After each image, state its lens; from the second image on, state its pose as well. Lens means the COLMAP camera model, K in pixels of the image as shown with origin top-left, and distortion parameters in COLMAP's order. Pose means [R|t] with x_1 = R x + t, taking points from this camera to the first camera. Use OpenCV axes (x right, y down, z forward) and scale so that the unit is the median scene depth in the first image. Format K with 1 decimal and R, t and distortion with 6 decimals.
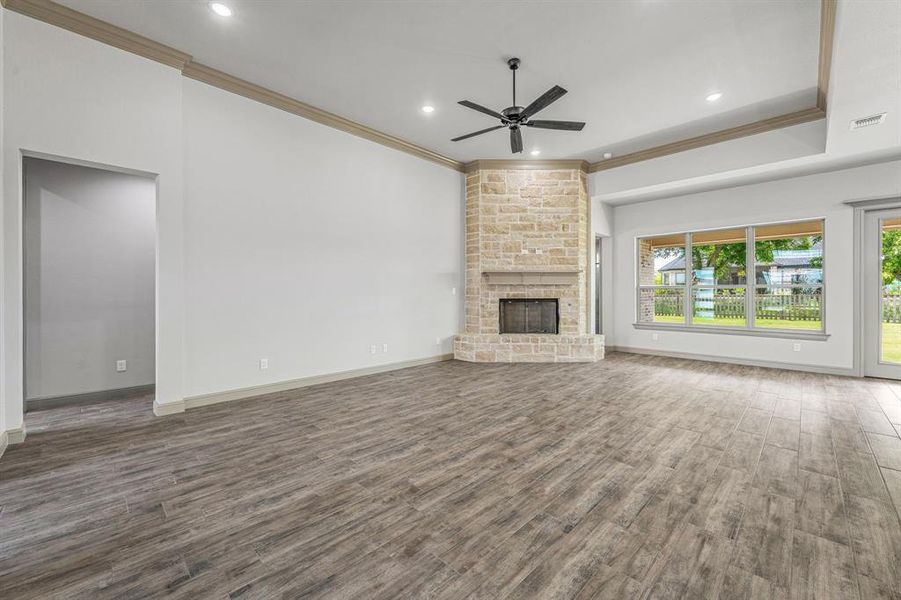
lens RADIAL K [[371.3, 0, 451.7], [0, 371.3, 289.4], [0, 0, 1]] dist [0.001690, -0.001991]
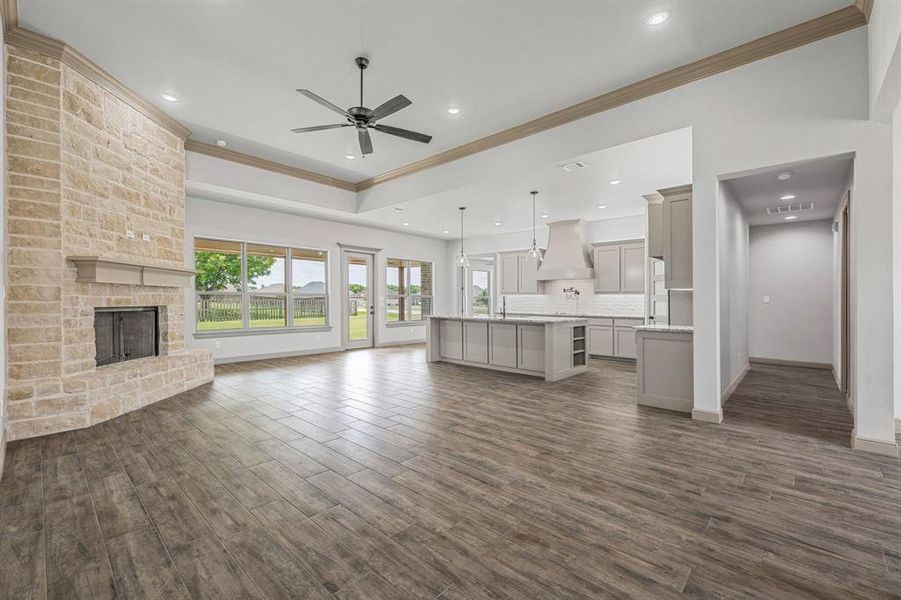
lens RADIAL K [[371.3, 0, 452.9], [0, 371.3, 298.0], [0, 0, 1]] dist [0.001690, -0.001991]
pose [[-0.041720, 0.007135, 0.999104, -0.793490], [-0.019387, 0.999780, -0.007949, 0.006184], [-0.998941, -0.019702, -0.041573, 0.791221]]
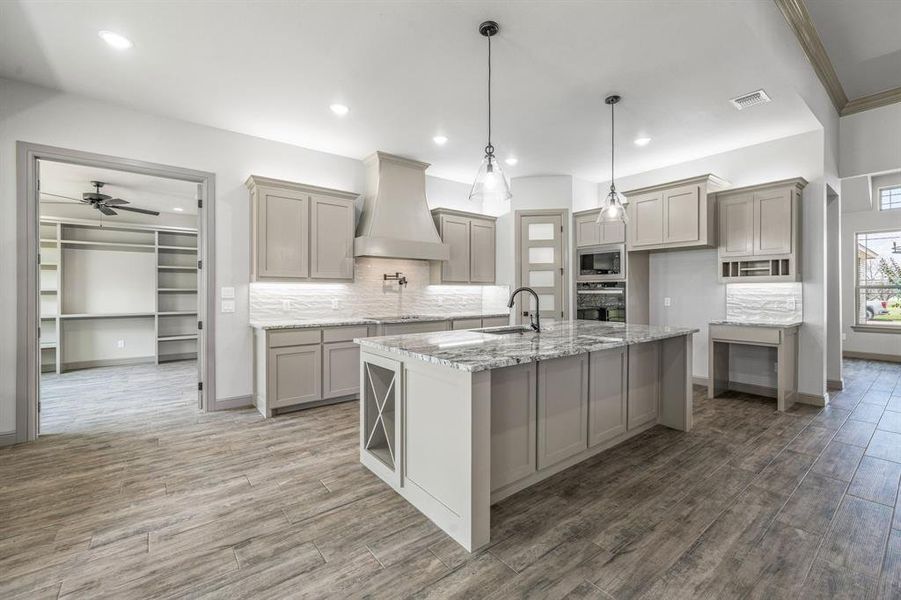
lens RADIAL K [[371.3, 0, 455.3], [0, 371.3, 294.7], [0, 0, 1]] dist [0.001690, -0.001991]
pose [[-0.989019, 0.002122, 0.147774, 1.030350], [0.001268, 0.999982, -0.005871, -0.001343], [-0.147783, -0.005619, -0.989004, 1.293292]]
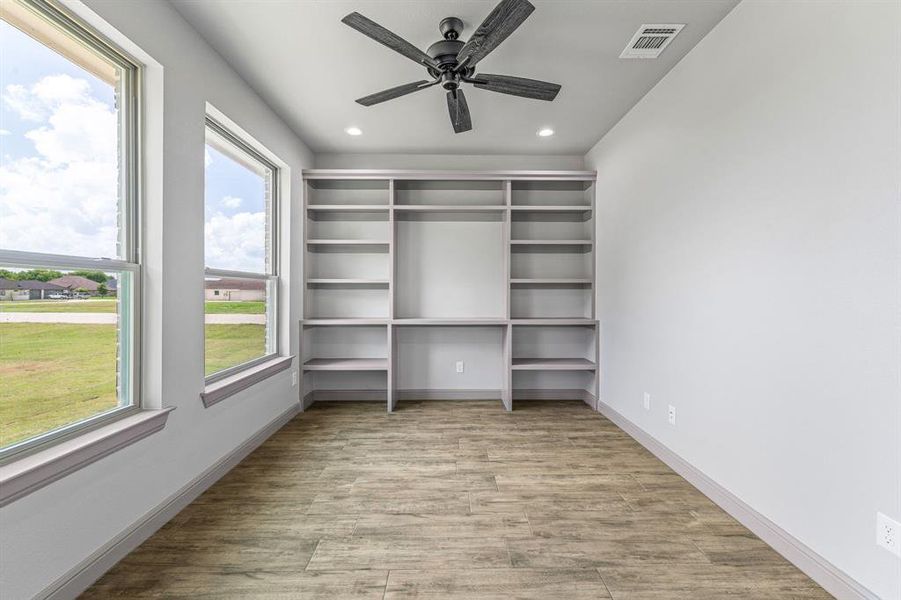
lens RADIAL K [[371.3, 0, 455.7], [0, 371.3, 293.3], [0, 0, 1]] dist [0.001690, -0.001991]
pose [[-0.702270, -0.003185, 0.711903, 2.044505], [-0.010628, 0.999925, -0.006010, 0.003153], [-0.711831, -0.011787, -0.702252, 0.595968]]
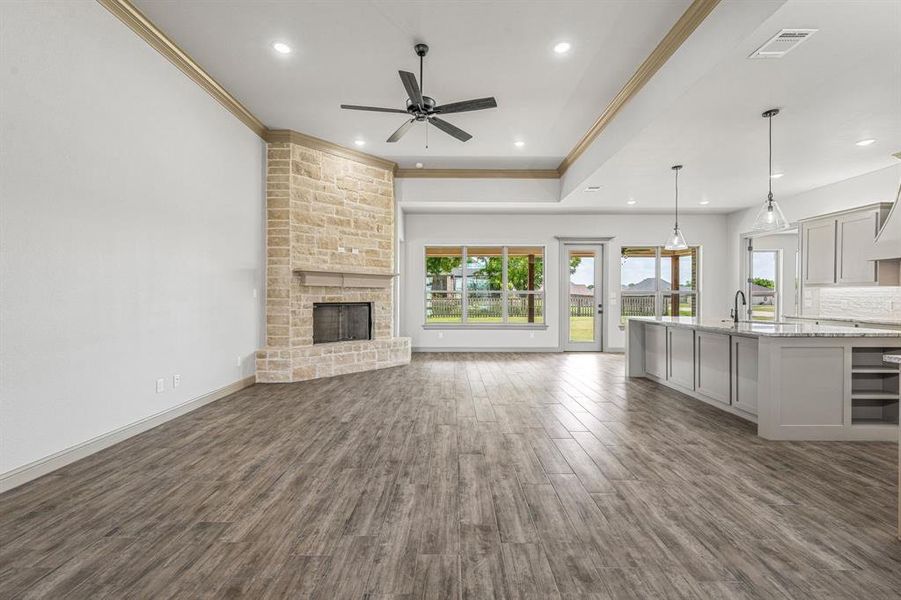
lens RADIAL K [[385.7, 0, 465.5], [0, 385.7, 295.3], [0, 0, 1]] dist [-0.001994, 0.000492]
pose [[0.696331, 0.006153, 0.717695, -0.438368], [-0.011989, 0.999923, 0.003060, 0.001913], [-0.717621, -0.010735, 0.696351, 0.240558]]
